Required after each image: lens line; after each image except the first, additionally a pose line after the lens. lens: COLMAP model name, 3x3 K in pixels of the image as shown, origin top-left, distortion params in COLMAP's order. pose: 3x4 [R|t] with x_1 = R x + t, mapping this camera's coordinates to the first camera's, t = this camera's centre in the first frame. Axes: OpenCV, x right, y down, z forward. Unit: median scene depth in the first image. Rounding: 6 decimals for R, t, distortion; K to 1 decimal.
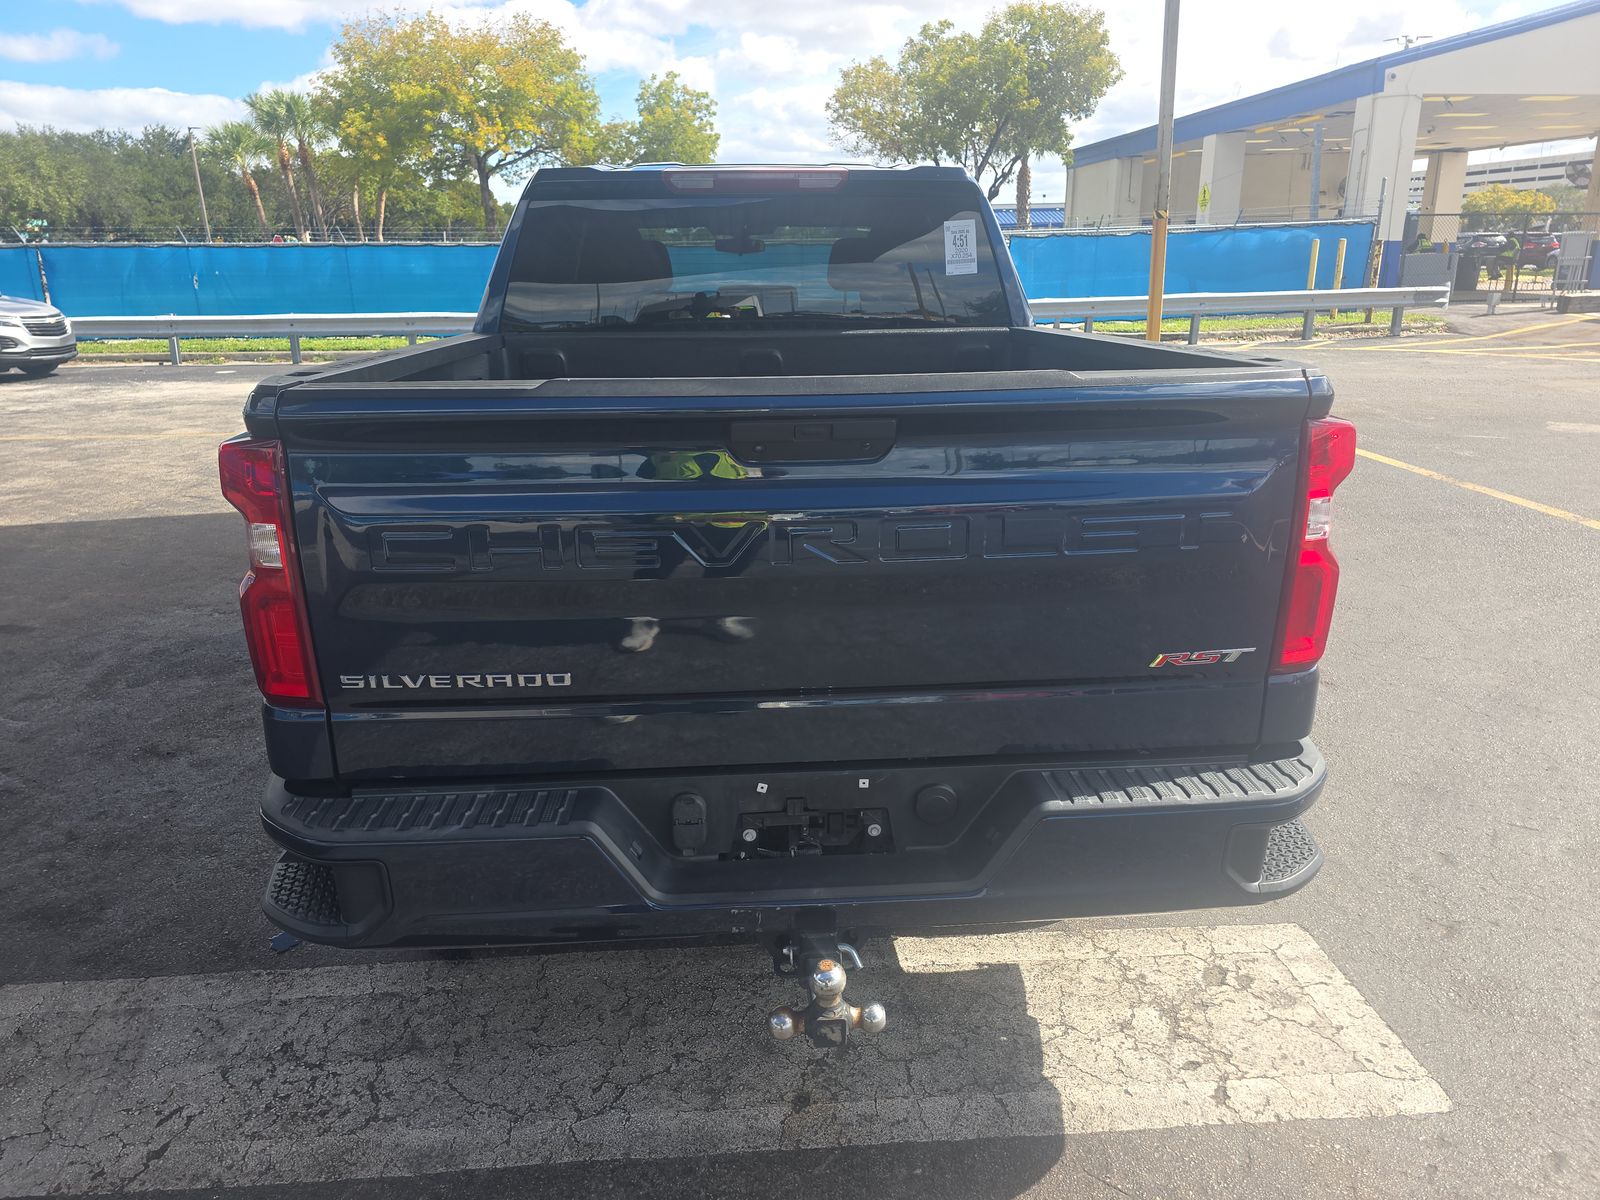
lens RADIAL K [[1127.8, 0, 801.3], [0, 1127.8, 595.5], [0, 0, 1]] dist [0.030478, -0.028385]
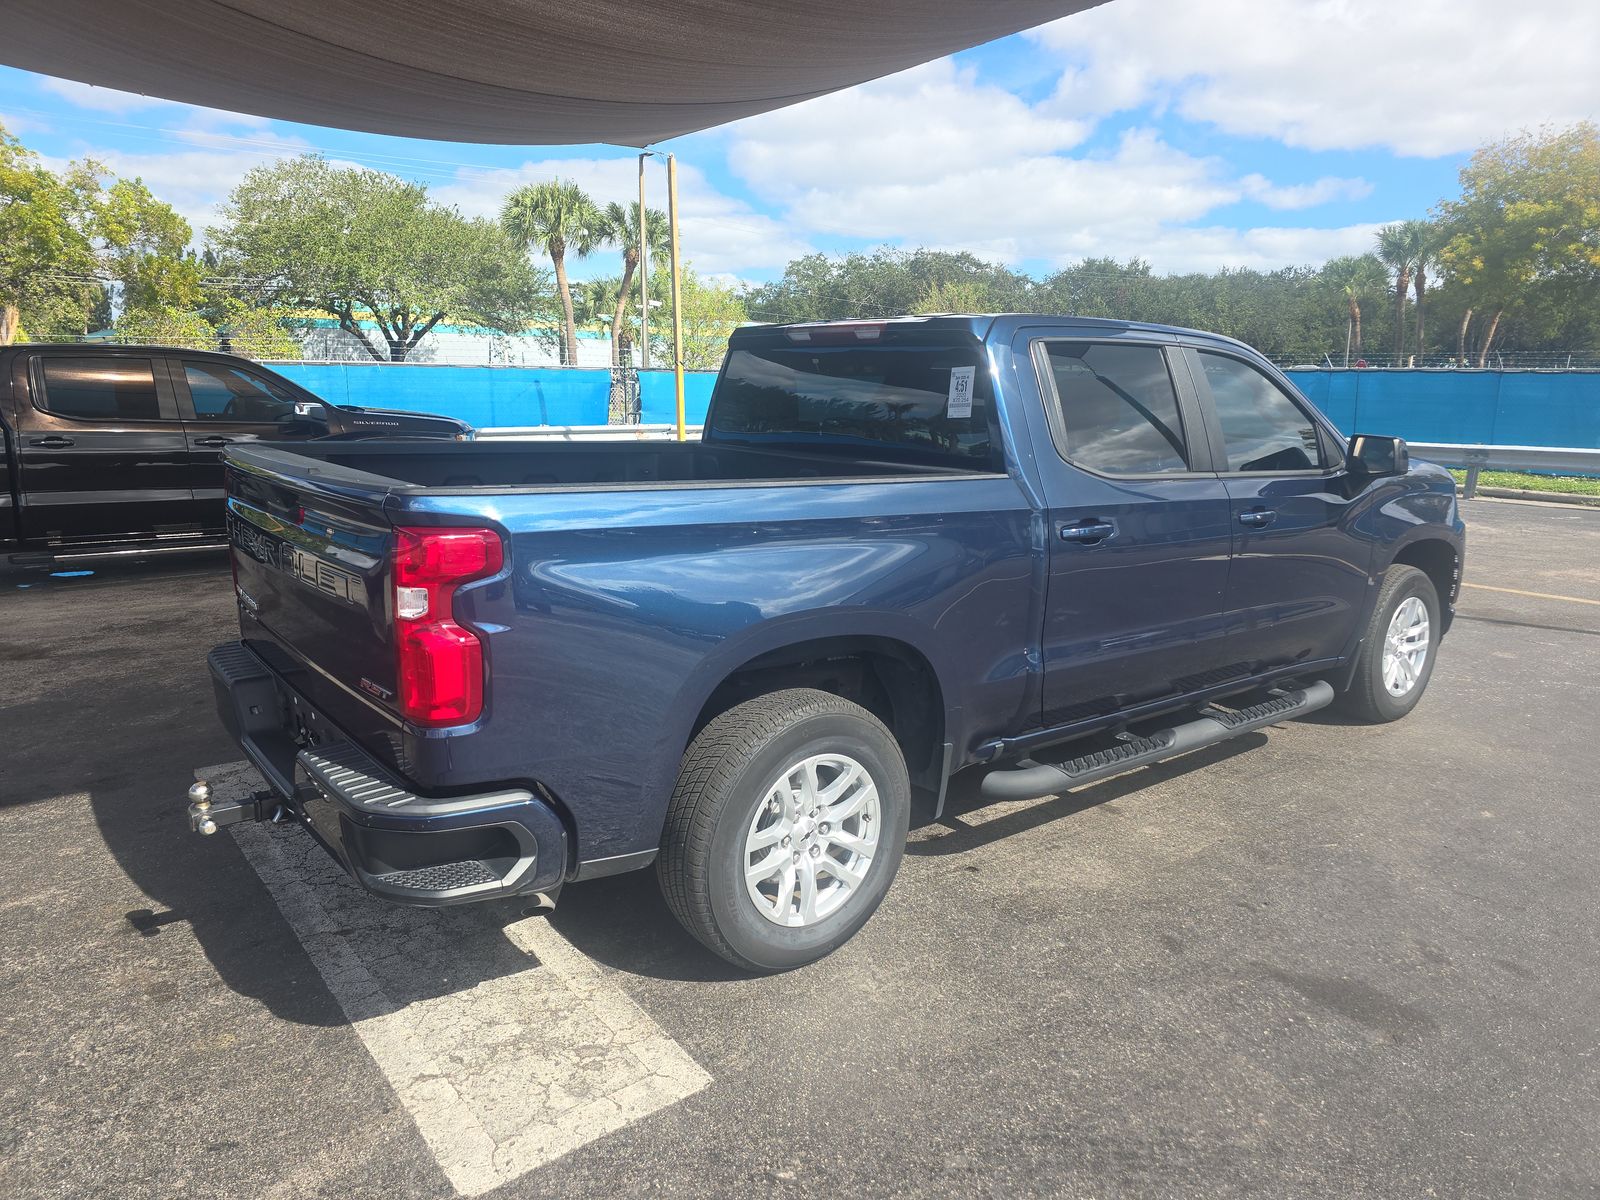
lens RADIAL K [[1127.8, 0, 807.7], [0, 1127.8, 602.3], [0, 0, 1]] dist [0.030478, -0.028385]
pose [[0.566701, 0.177416, -0.804595, 0.135248], [-0.252056, 0.967054, 0.035708, -0.018514], [0.784422, 0.182567, 0.592749, 0.046231]]
